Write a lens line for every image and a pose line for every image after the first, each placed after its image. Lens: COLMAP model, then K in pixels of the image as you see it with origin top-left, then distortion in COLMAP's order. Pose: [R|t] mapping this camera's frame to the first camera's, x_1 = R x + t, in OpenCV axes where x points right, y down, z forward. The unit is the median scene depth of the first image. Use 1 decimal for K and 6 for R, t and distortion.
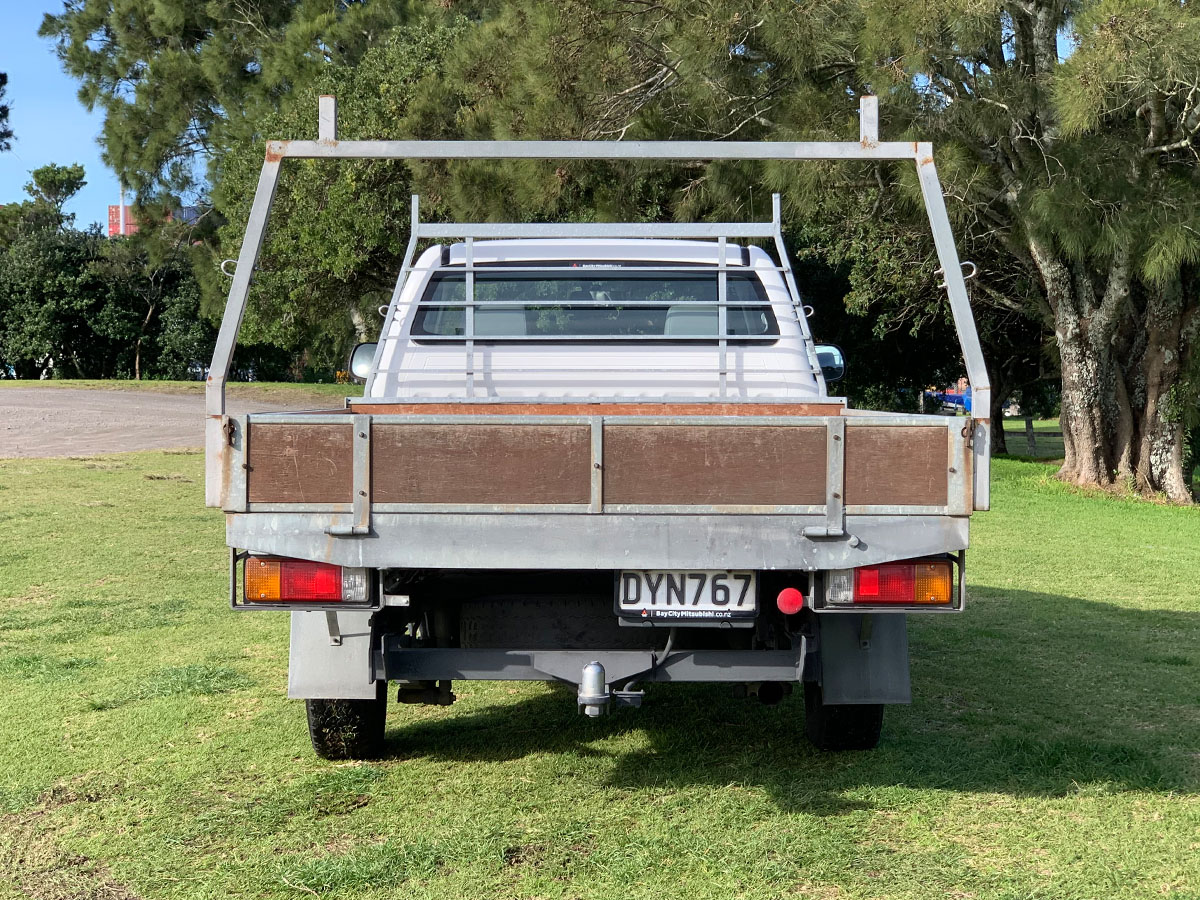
lens RADIAL K [[2199.9, 0, 597.7], [0, 2199.9, 400.8], [0, 0, 1]] dist [0.015687, 0.494277]
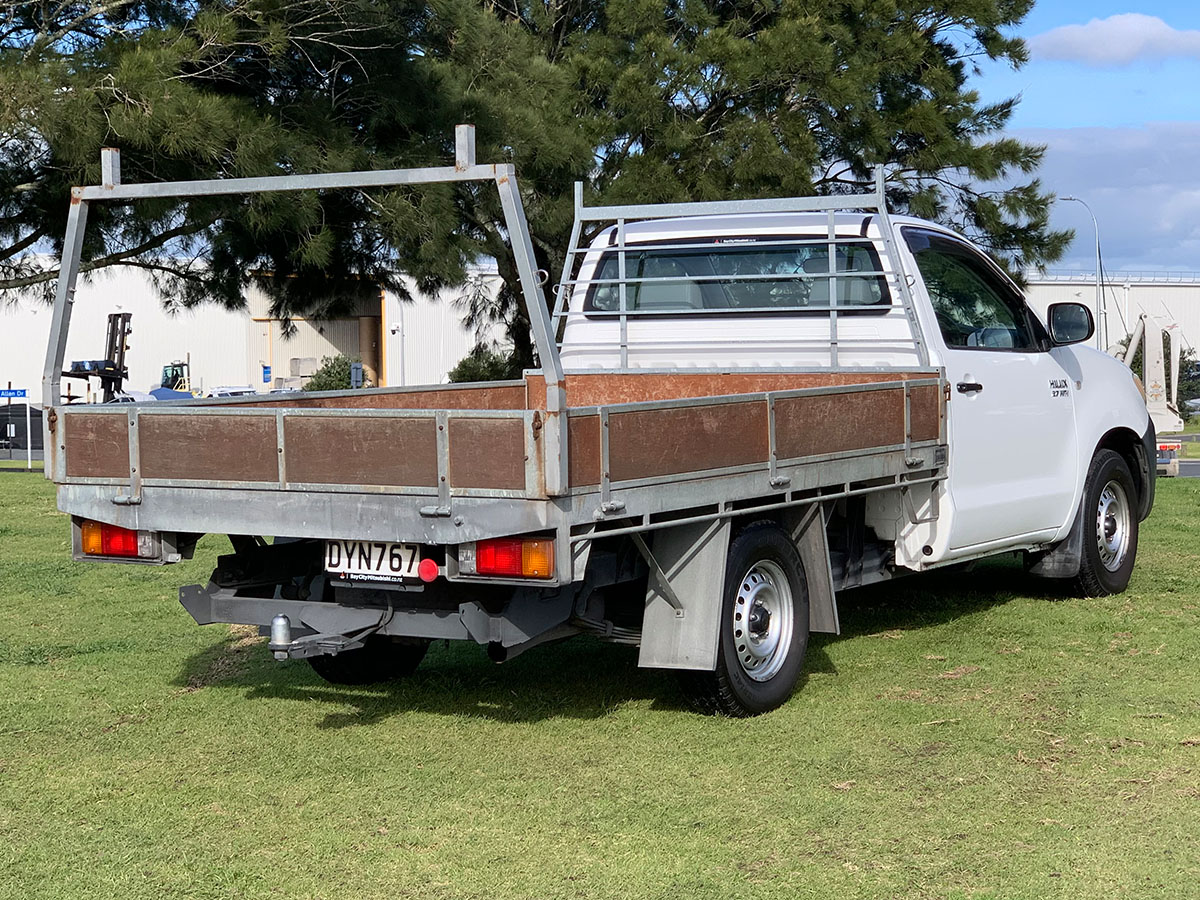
lens RADIAL K [[2382.8, 0, 536.2], [0, 2382.8, 450.3], [0, 0, 1]] dist [0.038461, 0.503068]
pose [[0.832462, 0.012742, -0.553935, 0.815868], [0.019450, 0.998447, 0.052198, -0.034443], [0.553740, -0.054227, 0.830922, 0.007433]]
